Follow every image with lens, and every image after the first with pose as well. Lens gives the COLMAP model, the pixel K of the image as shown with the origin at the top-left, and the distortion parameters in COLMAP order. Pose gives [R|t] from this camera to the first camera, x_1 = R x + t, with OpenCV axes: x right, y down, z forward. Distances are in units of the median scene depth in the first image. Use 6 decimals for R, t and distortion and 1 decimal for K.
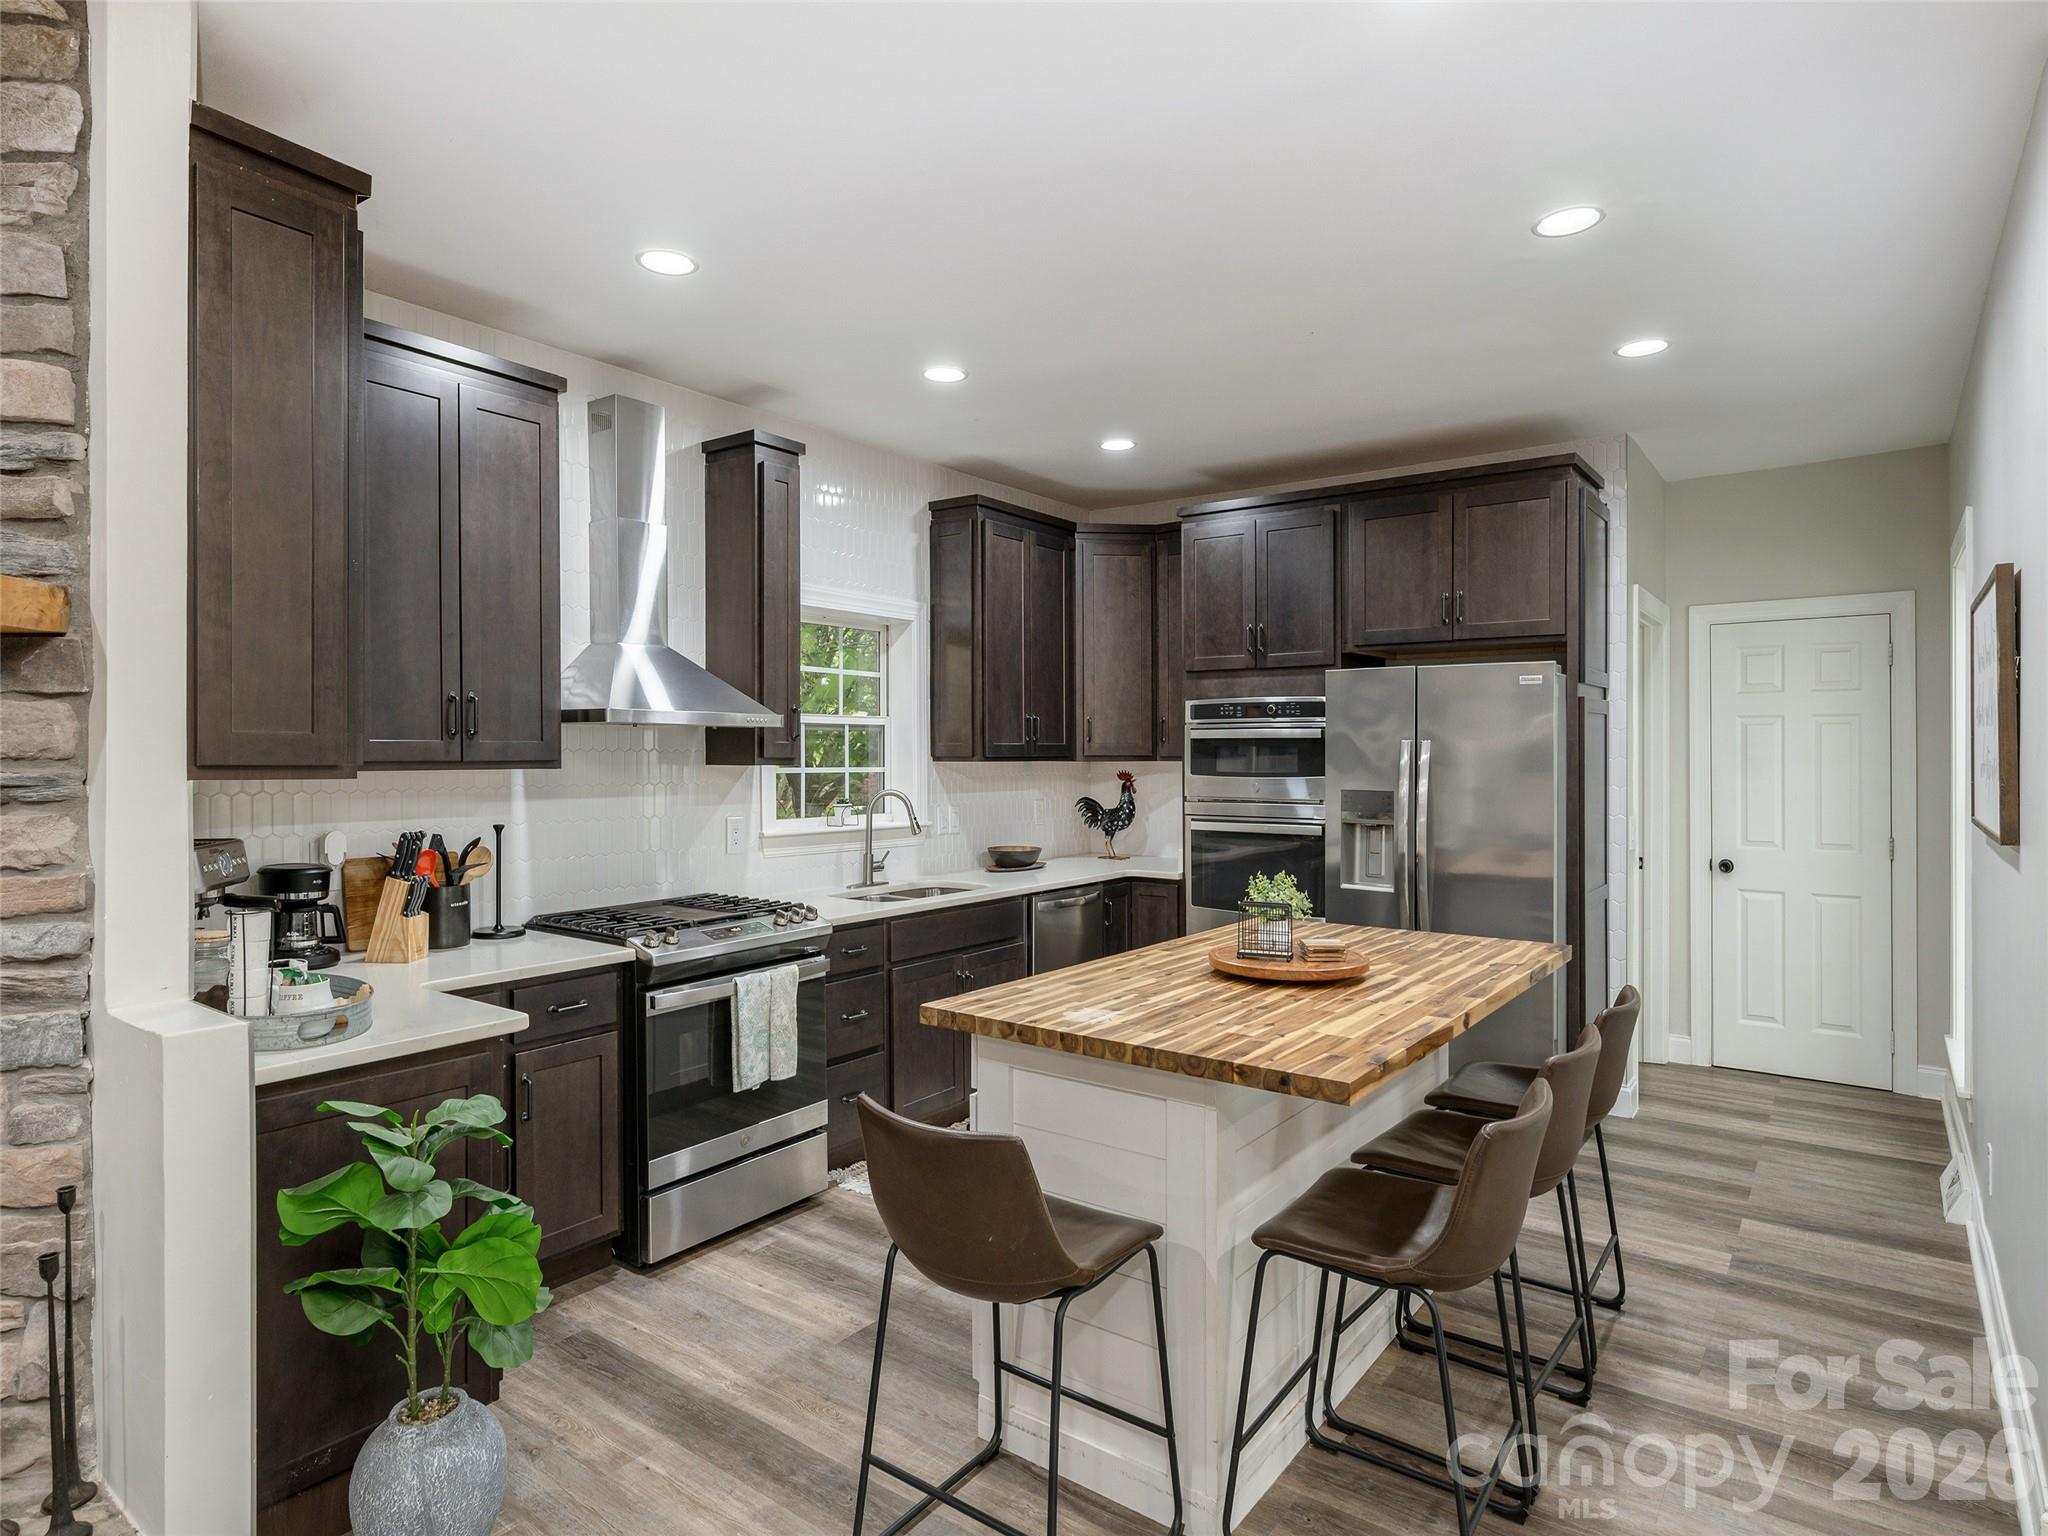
lens RADIAL K [[1131.4, 0, 1026.9], [0, 1131.4, 771.4], [0, 0, 1]] dist [0.000412, -0.002139]
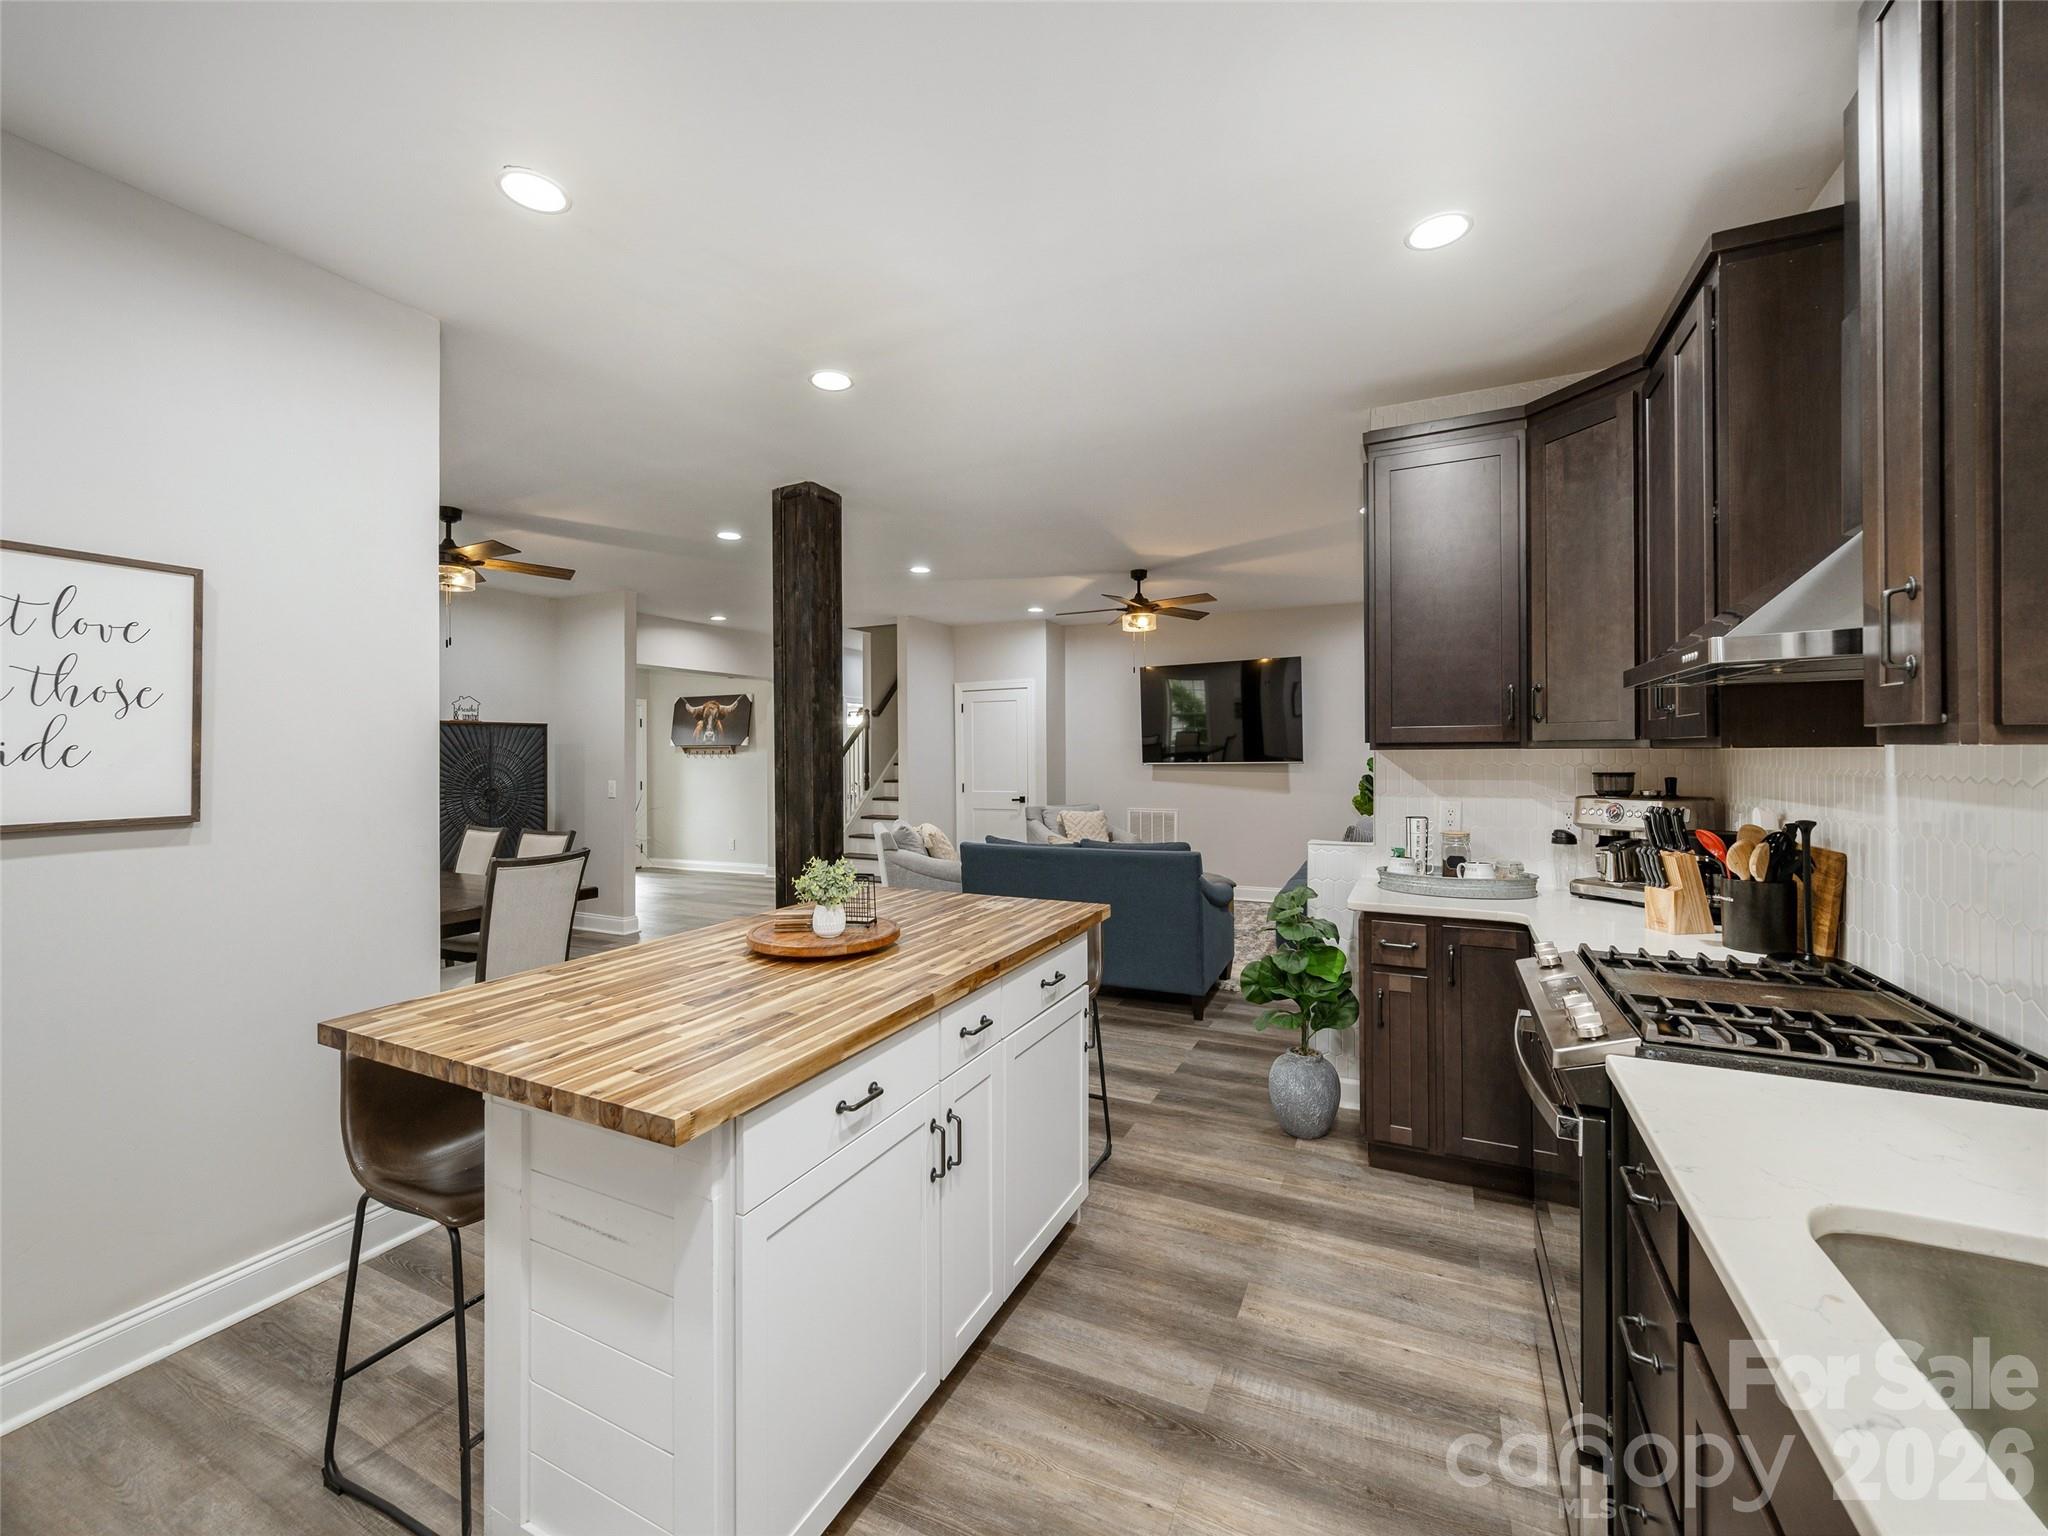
lens RADIAL K [[821.6, 0, 1028.1], [0, 821.6, 756.9], [0, 0, 1]] dist [0.002392, 0.002287]
pose [[-0.985184, 0.005685, -0.171407, 0.149235], [0.004231, 0.999952, 0.008846, -0.001022], [0.171449, 0.007990, -0.985161, 1.541489]]
